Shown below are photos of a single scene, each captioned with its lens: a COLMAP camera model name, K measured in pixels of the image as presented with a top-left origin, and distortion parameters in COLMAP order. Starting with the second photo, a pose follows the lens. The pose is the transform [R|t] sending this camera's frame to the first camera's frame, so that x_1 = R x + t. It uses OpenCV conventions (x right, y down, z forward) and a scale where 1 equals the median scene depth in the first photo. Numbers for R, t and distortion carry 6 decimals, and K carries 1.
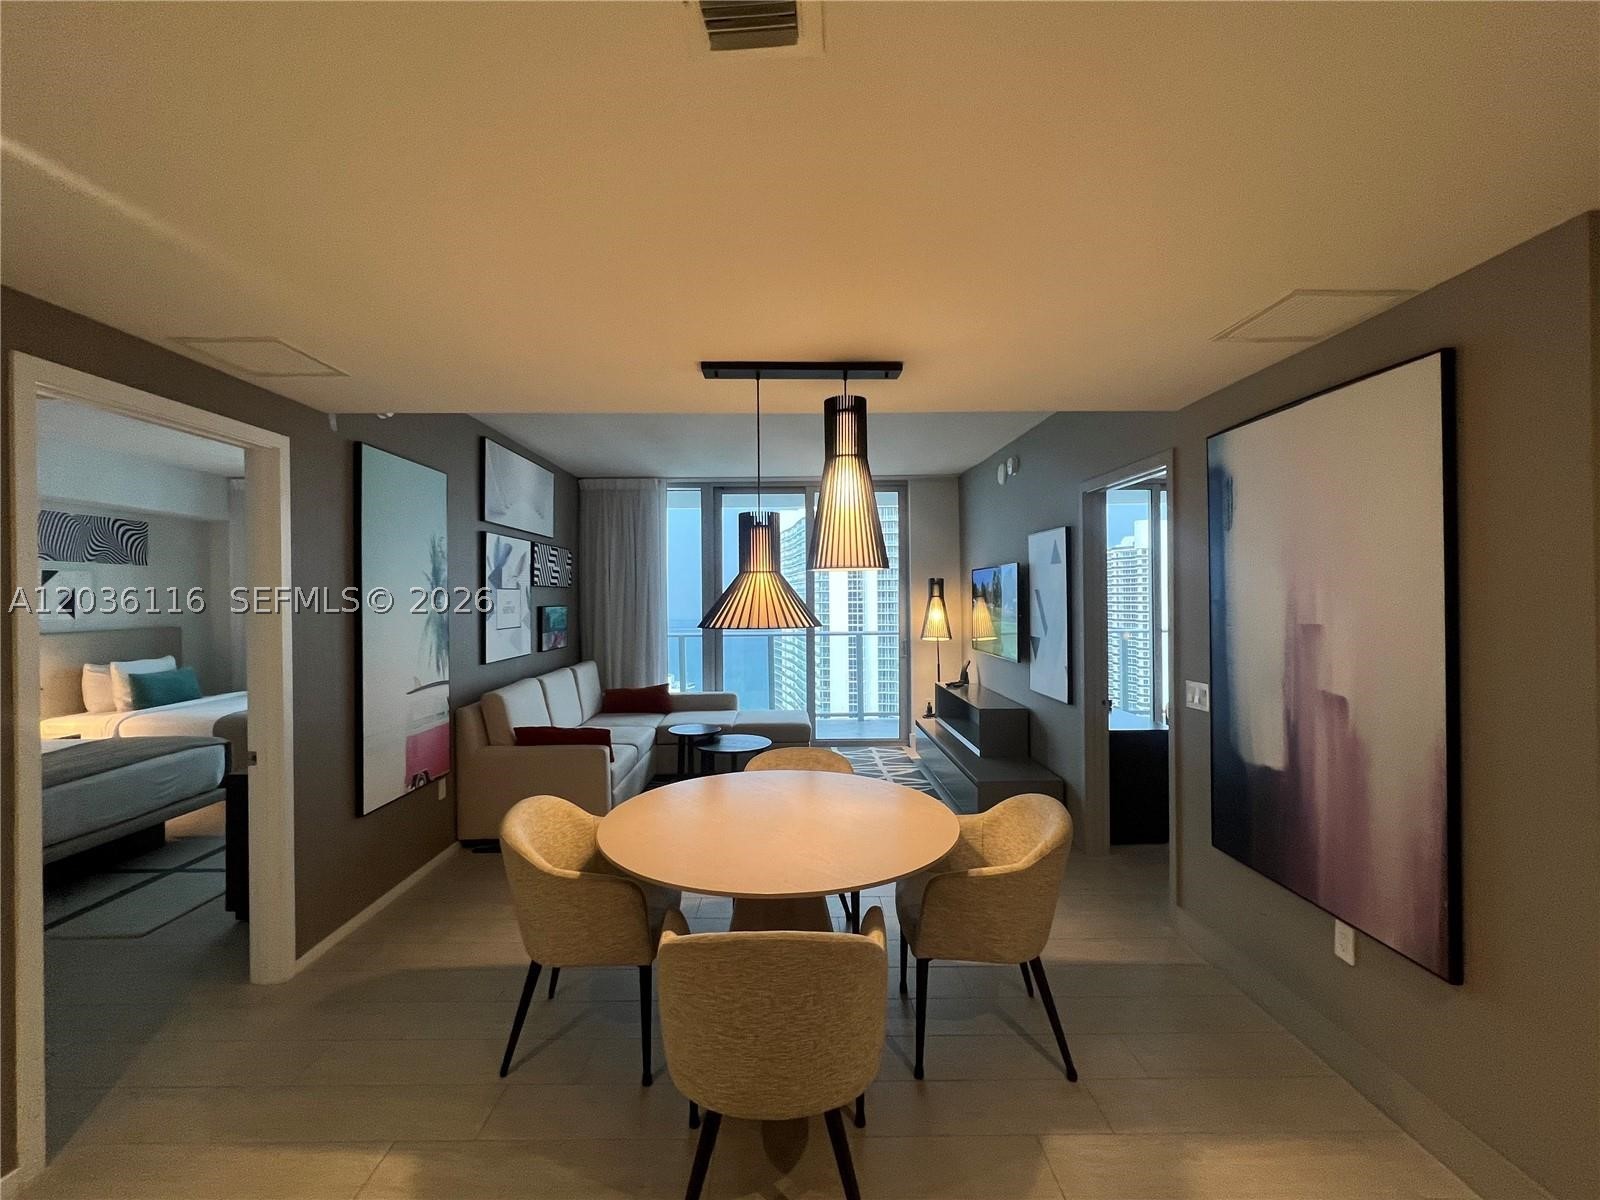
lens RADIAL K [[686.9, 0, 796.6], [0, 686.9, 598.7], [0, 0, 1]] dist [-0.003513, 0.000118]
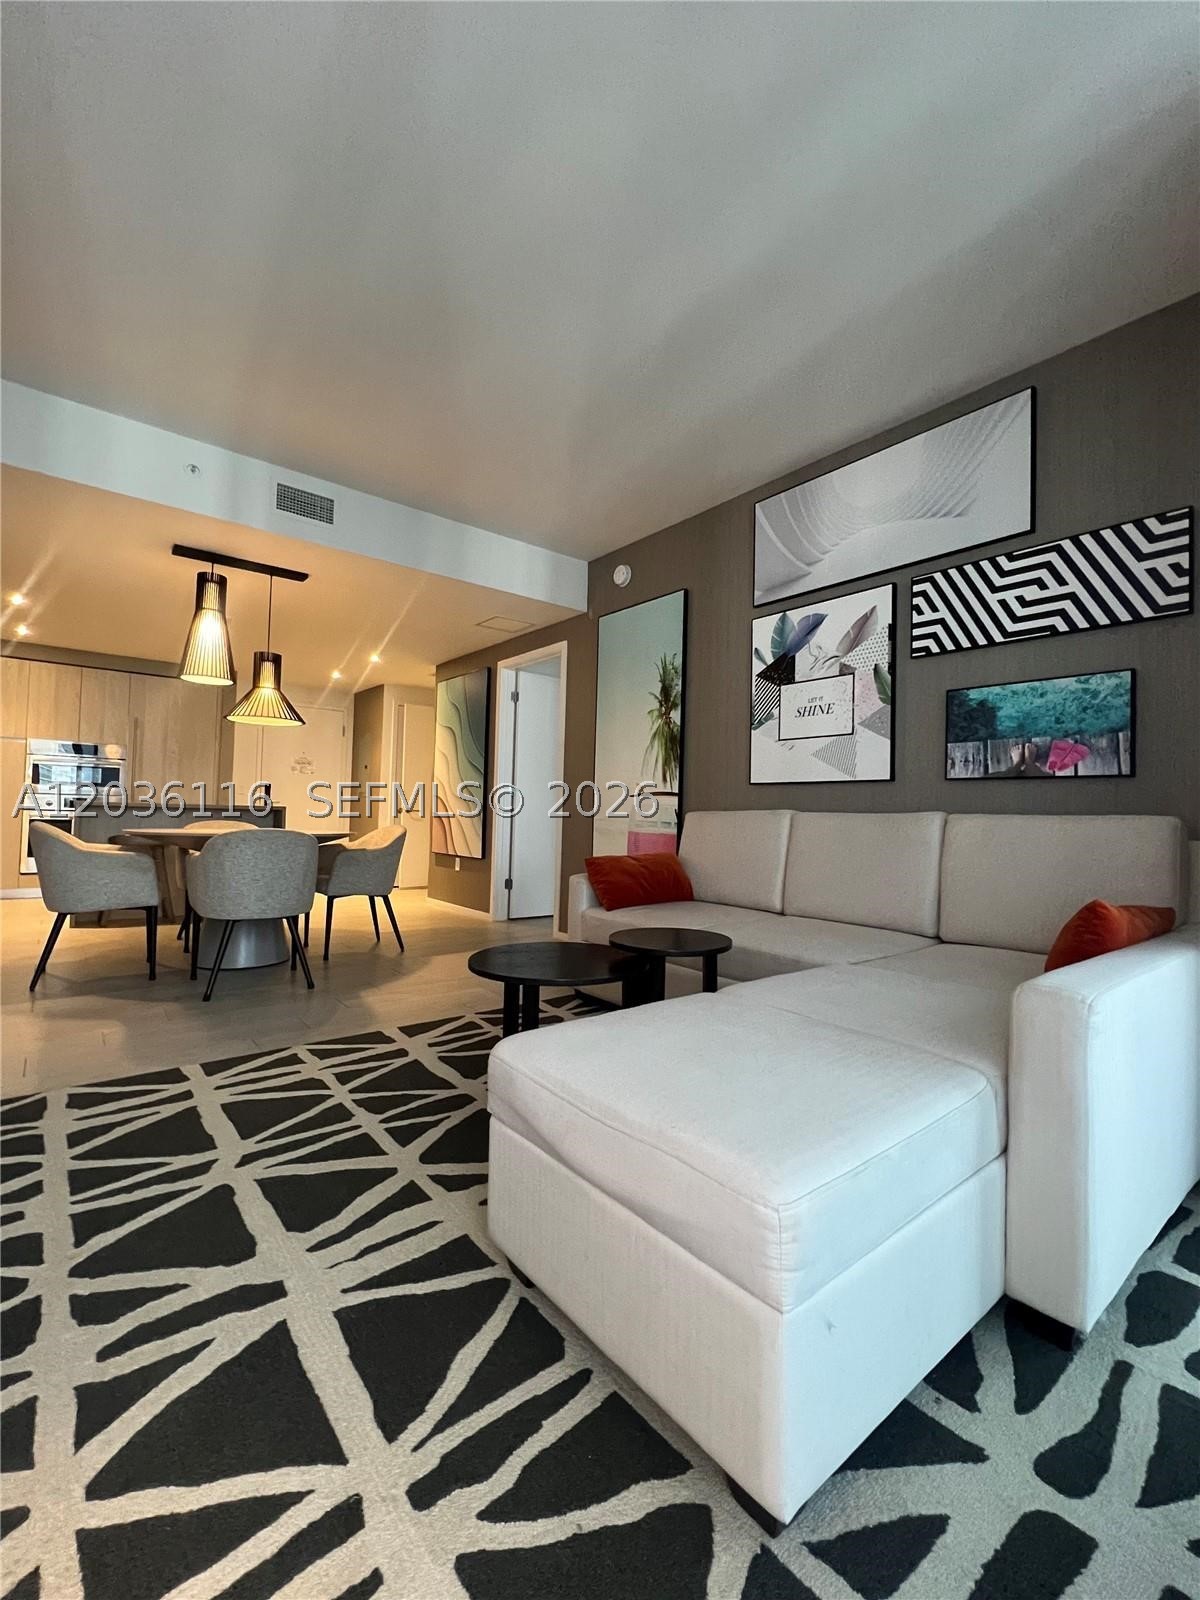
lens RADIAL K [[686.9, 0, 607.0], [0, 686.9, 793.5], [0, 0, 1]] dist [-0.003513, 0.000118]
pose [[-0.783149, -0.032184, -0.621001, 0.265732], [-0.018793, 0.999429, -0.028097, 0.198533], [0.621550, -0.010333, -0.783306, 2.277762]]
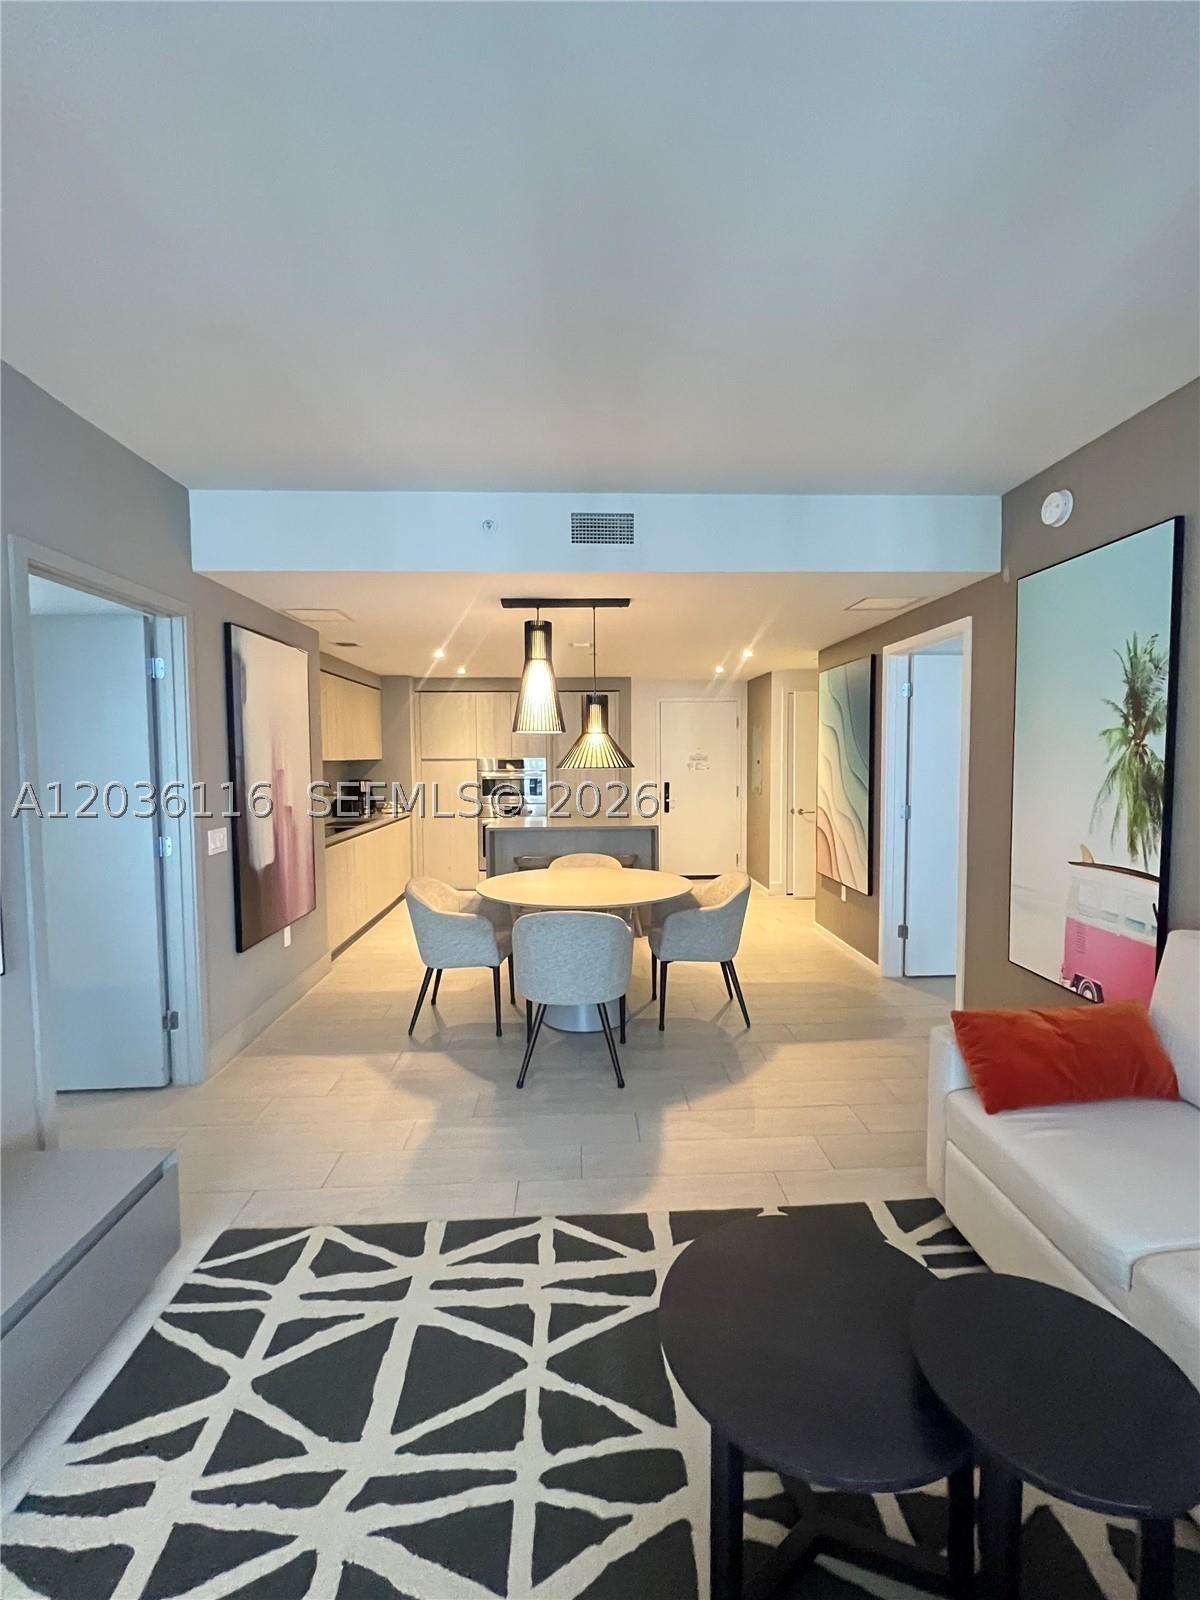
lens RADIAL K [[686.9, 0, 607.0], [0, 686.9, 793.5], [0, 0, 1]] dist [-0.003513, 0.000118]
pose [[-0.999162, 0.018190, -0.036656, -0.015892], [0.016227, 0.998454, 0.053165, 0.011213], [0.037567, 0.052526, -0.997913, 2.068274]]
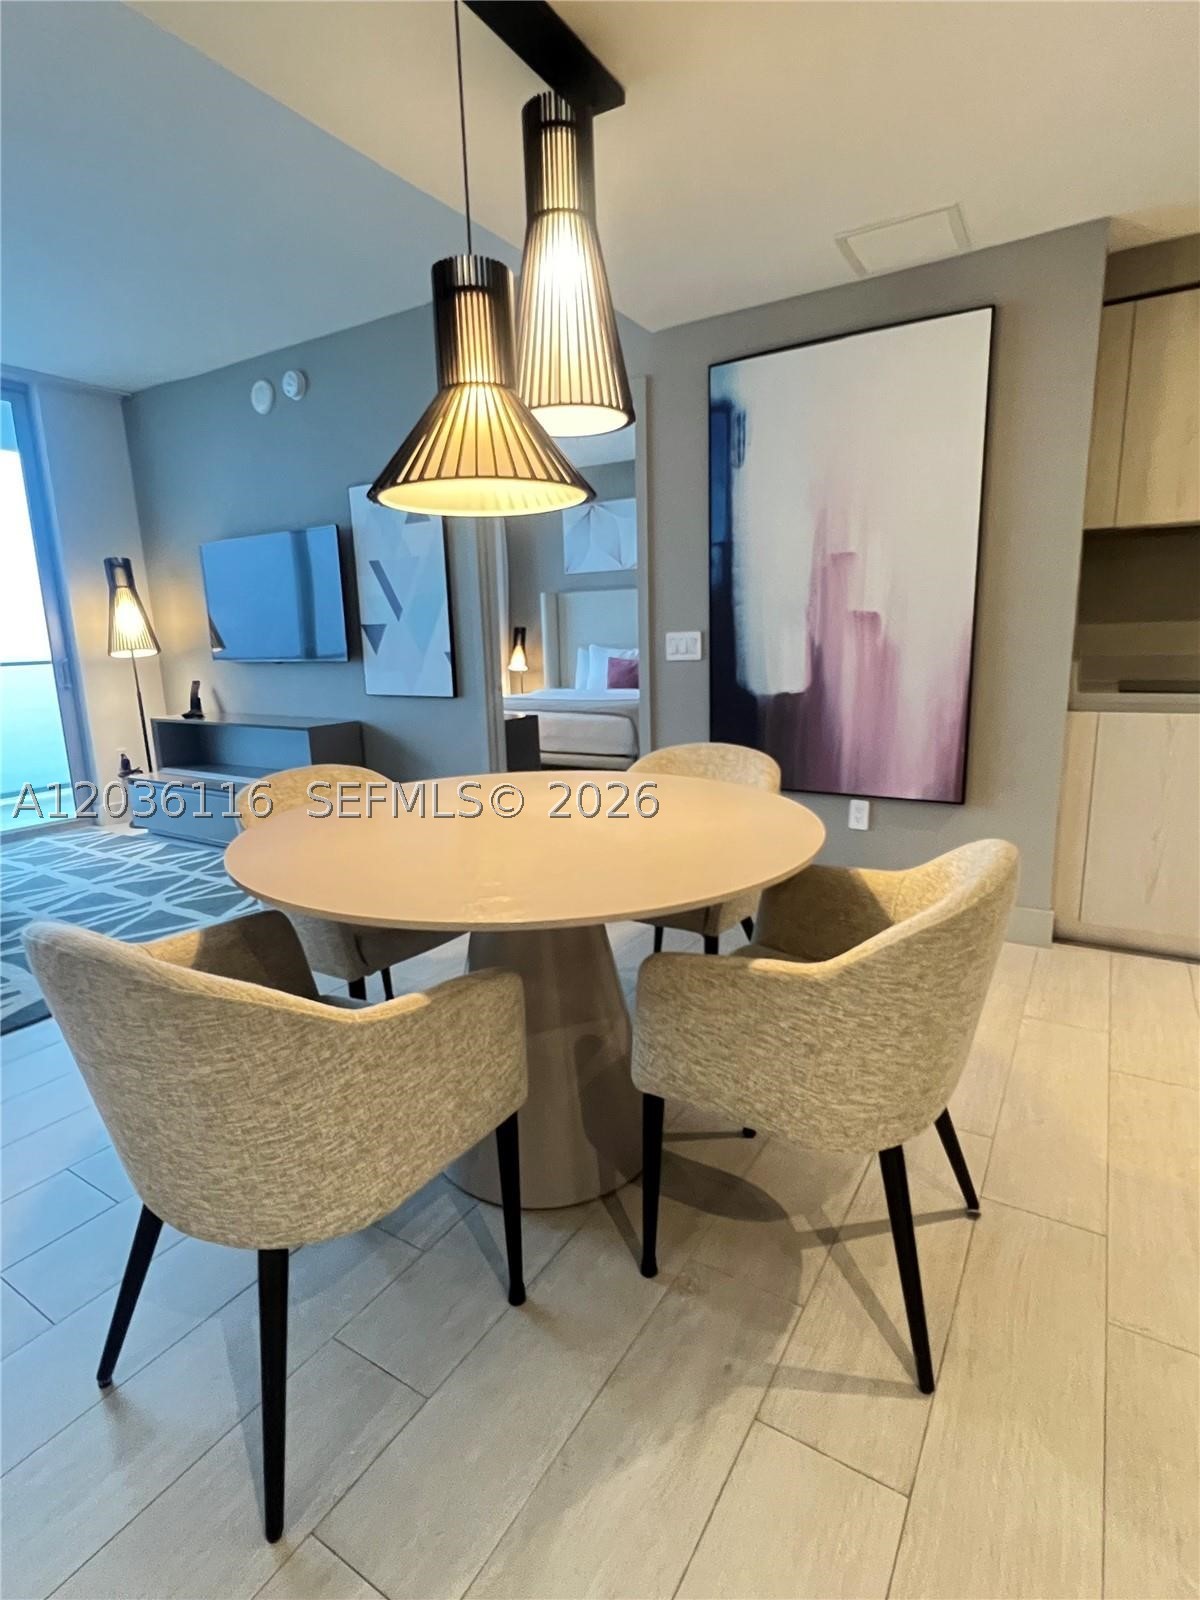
lens RADIAL K [[794.0, 0, 607.0], [0, 794.0, 802.5], [0, 0, 1]] dist [-0.003246, -0.000303]
pose [[0.530117, -0.176336, 0.829386, -0.455809], [0.021617, 0.980630, 0.194675, 0.131497], [-0.847649, -0.085272, 0.523660, 0.446835]]
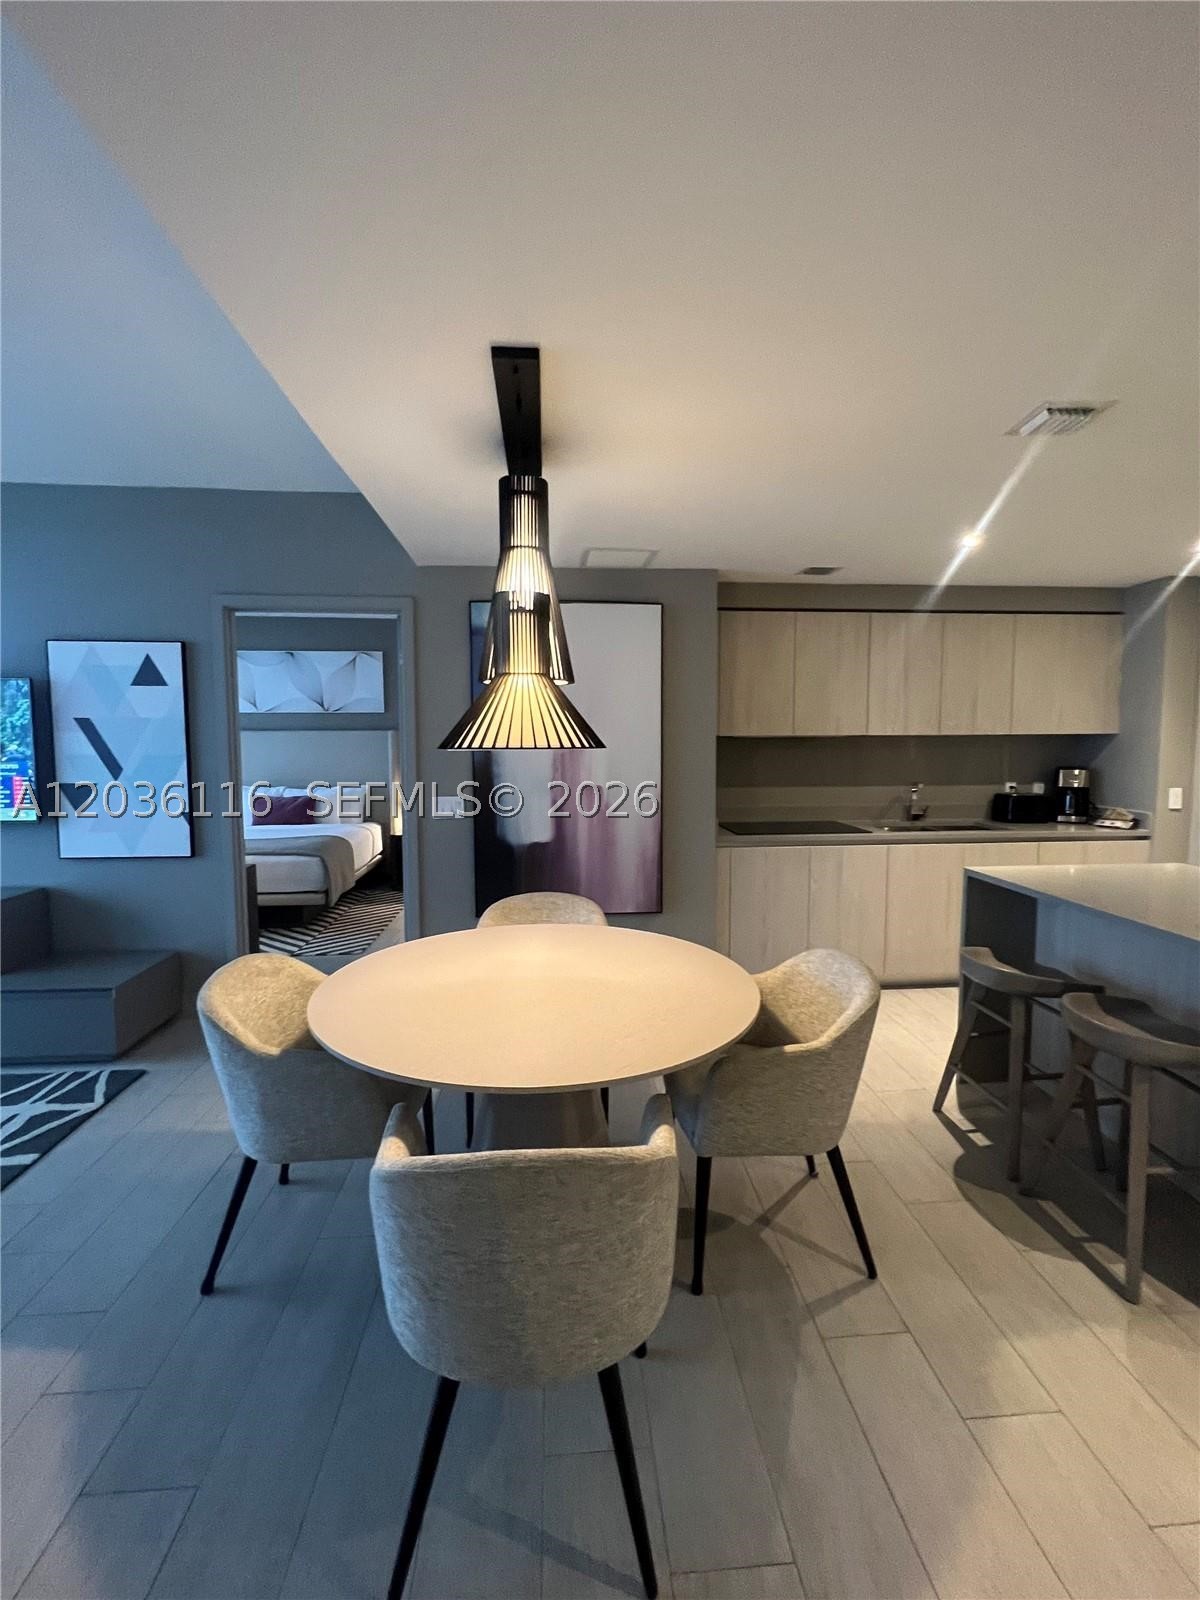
lens RADIAL K [[696.1, 0, 600.0], [0, 696.1, 800.0], [0, 0, 1]] dist [0.001205, -0.000336]
pose [[-0.064471, -0.070293, 0.995441, -0.657813], [0.006582, 0.997464, 0.070862, 0.037941], [-0.997898, 0.011121, -0.063845, 0.769024]]
